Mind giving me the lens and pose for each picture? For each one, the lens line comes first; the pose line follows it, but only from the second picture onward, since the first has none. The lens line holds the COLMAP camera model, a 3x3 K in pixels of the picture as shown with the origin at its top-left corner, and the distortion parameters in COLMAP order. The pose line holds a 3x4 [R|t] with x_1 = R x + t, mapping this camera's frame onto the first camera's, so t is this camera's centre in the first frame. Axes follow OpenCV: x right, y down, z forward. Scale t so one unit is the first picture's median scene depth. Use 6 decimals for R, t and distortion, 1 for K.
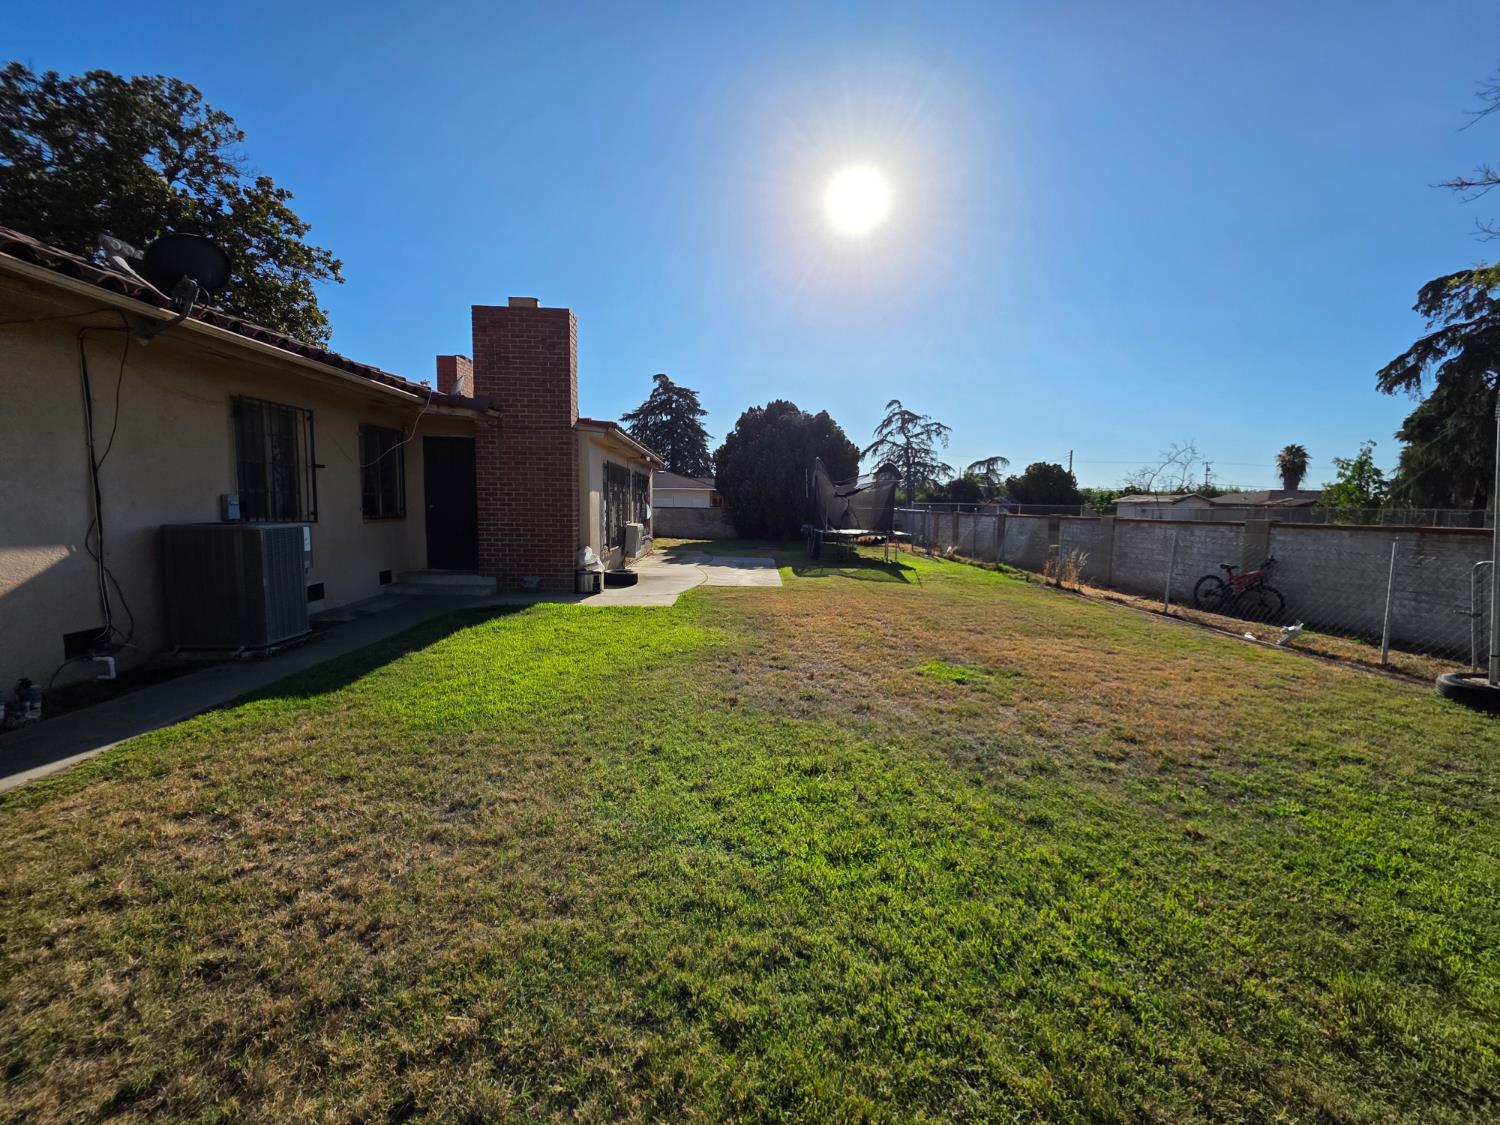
lens RADIAL K [[608.4, 0, 762.5], [0, 608.4, 559.9], [0, 0, 1]] dist [-0.000199, -0.000992]
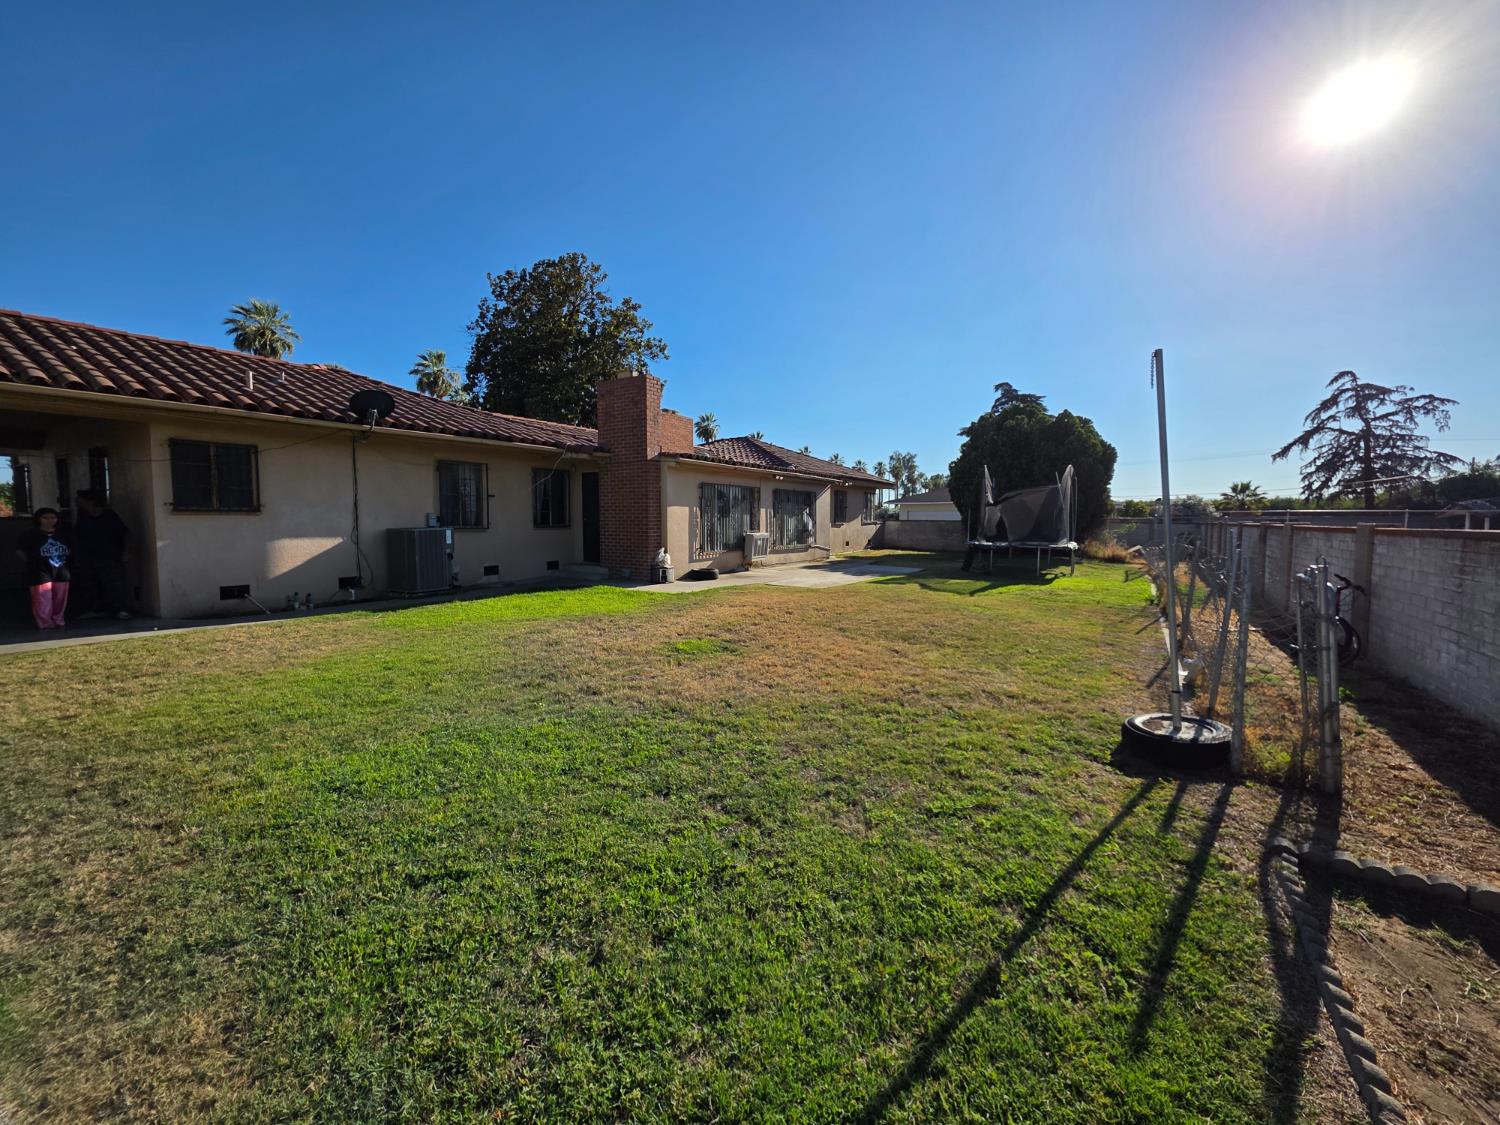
lens RADIAL K [[608.4, 0, 762.5], [0, 608.4, 559.9], [0, 0, 1]] dist [-0.000199, -0.000992]
pose [[0.809803, 0.027105, -0.586076, 0.362354], [-0.042007, 0.999047, -0.011840, 0.005387], [0.585196, 0.034207, 0.810170, 0.029189]]
